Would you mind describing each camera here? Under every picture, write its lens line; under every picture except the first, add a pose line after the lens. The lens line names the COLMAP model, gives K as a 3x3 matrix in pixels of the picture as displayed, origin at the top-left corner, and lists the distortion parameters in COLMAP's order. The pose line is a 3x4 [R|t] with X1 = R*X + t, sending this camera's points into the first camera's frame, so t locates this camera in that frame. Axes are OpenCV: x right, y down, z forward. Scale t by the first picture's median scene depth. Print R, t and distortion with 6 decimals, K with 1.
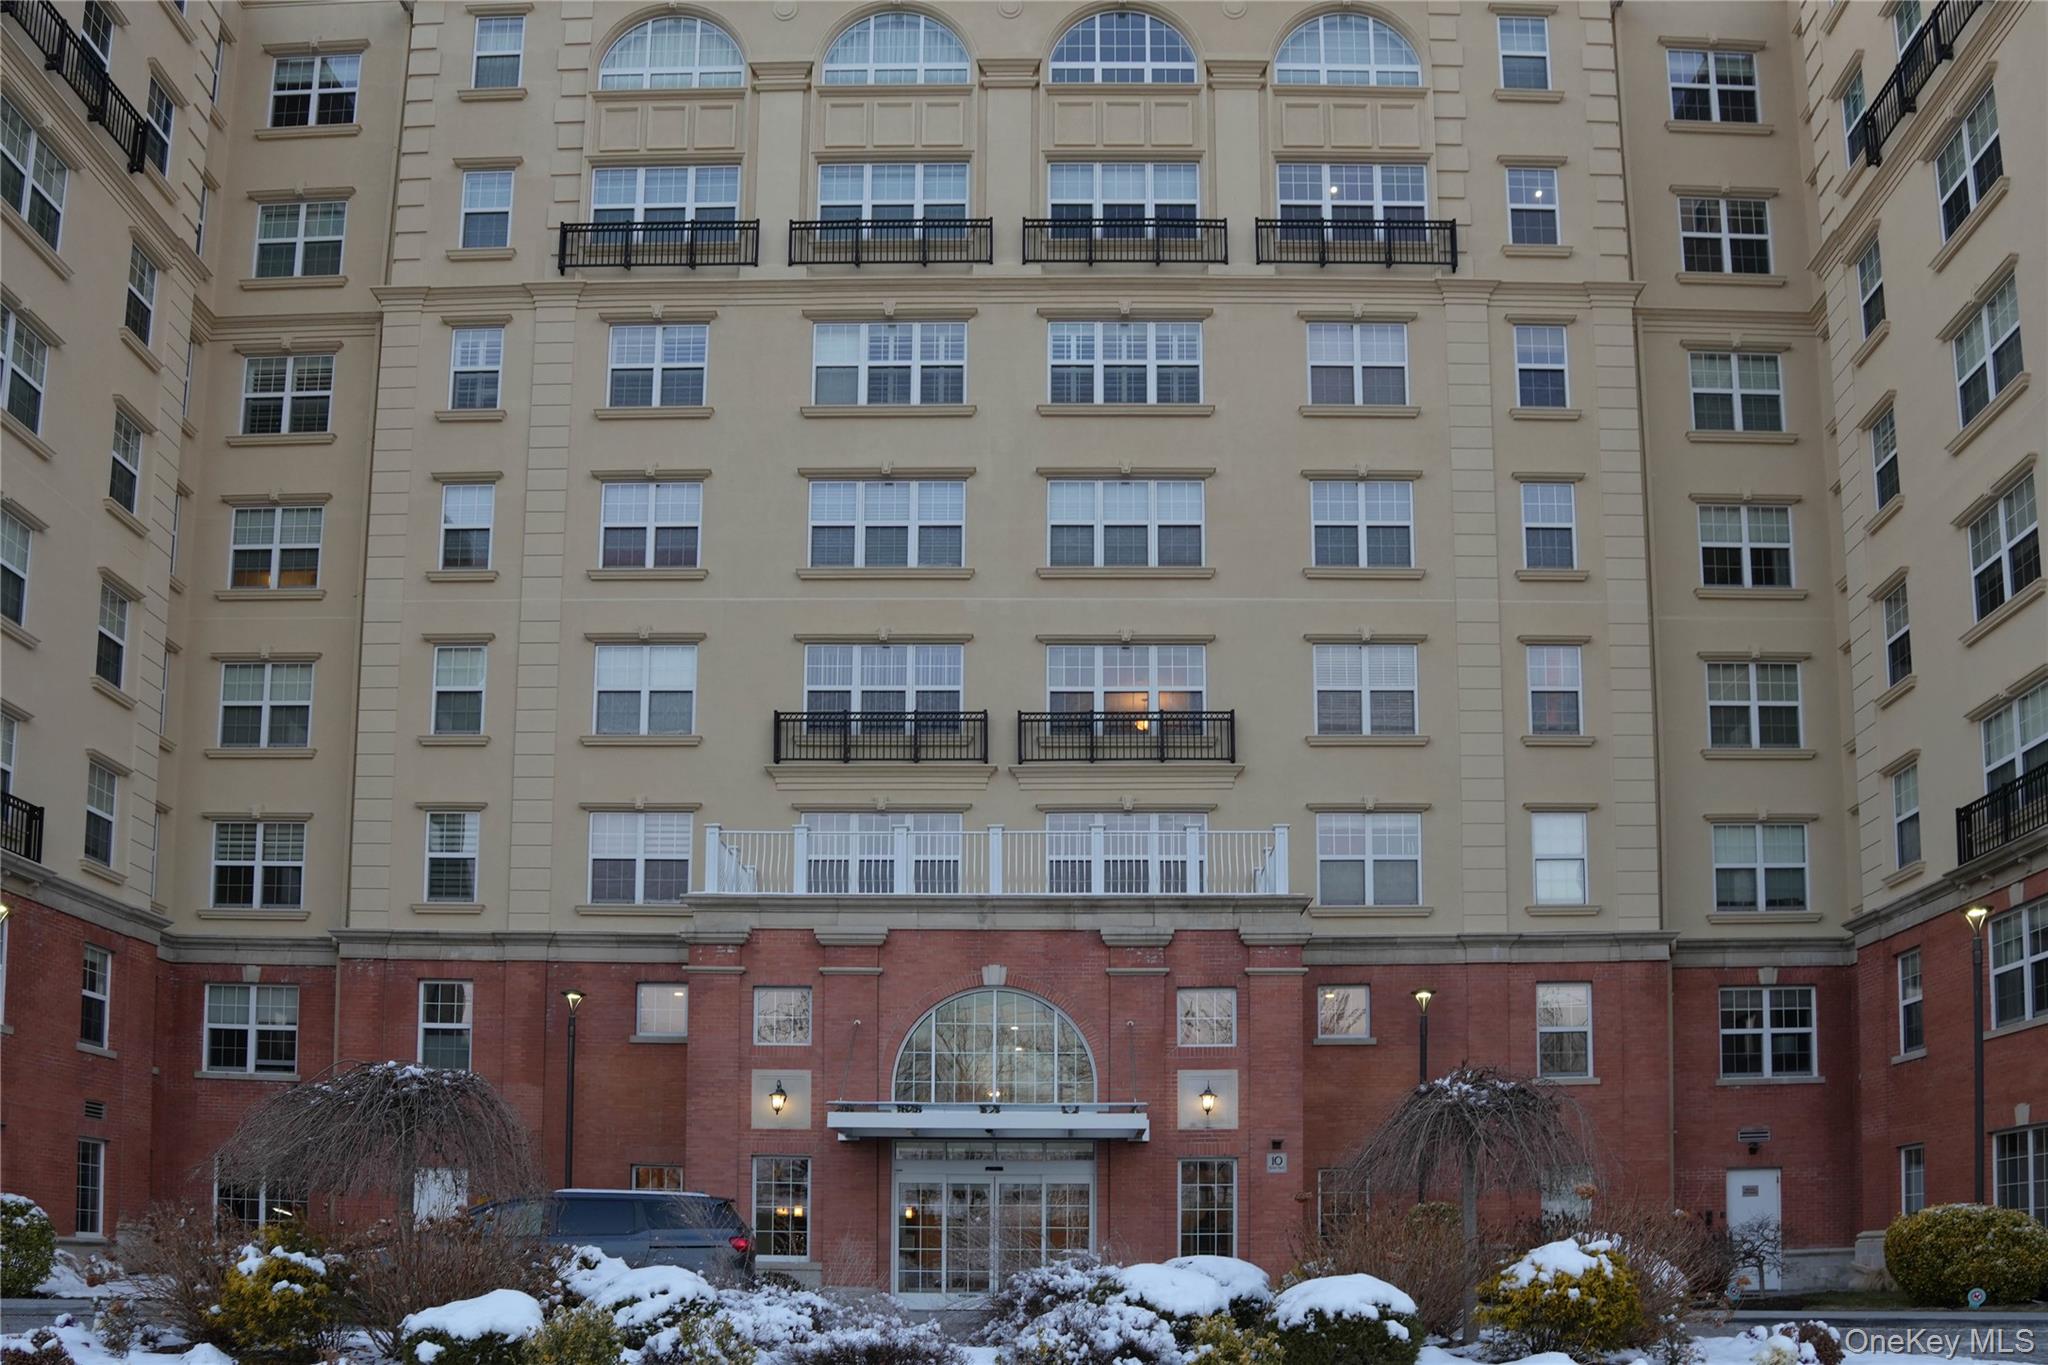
lens RADIAL K [[2775.9, 0, 1024.0], [0, 2775.9, 682.5], [0, 0, 1]] dist [-0.378516, -0.020092]
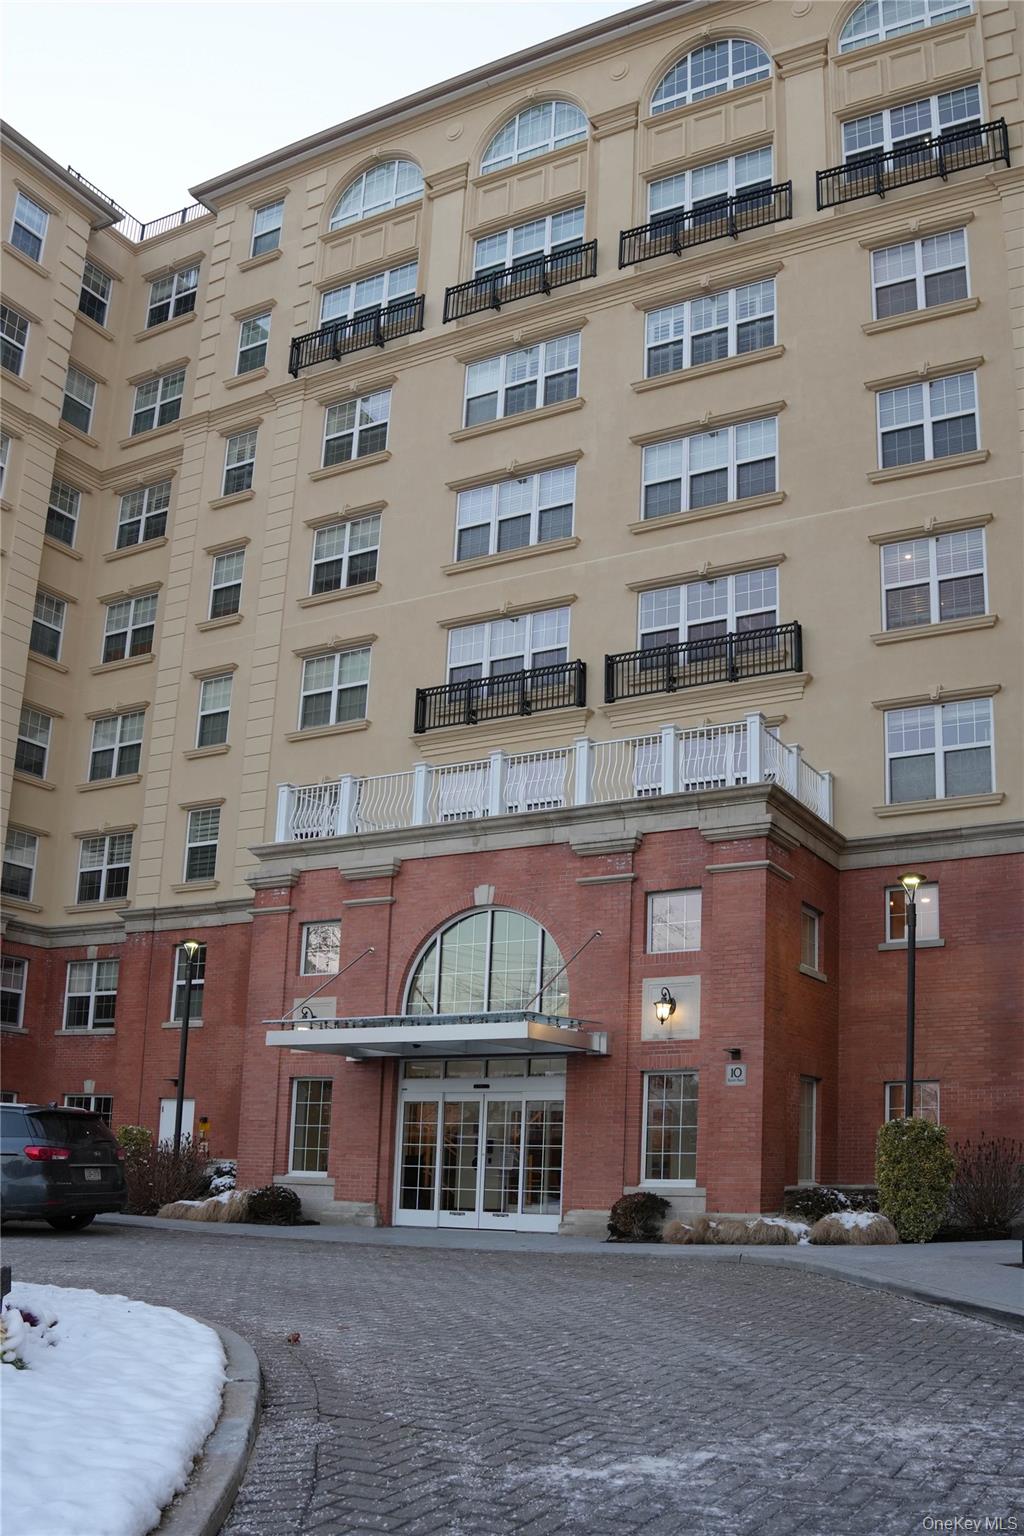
lens RADIAL K [[1612.5, 0, 512.0], [0, 1612.5, 768.0], [0, 0, 1]] dist [-0.215548, 0.029852]
pose [[0.836147, -0.123441, -0.534436, 0.290695], [0.103162, 0.992351, -0.067806, 0.090995], [0.538717, 0.001562, 0.842485, 0.454978]]
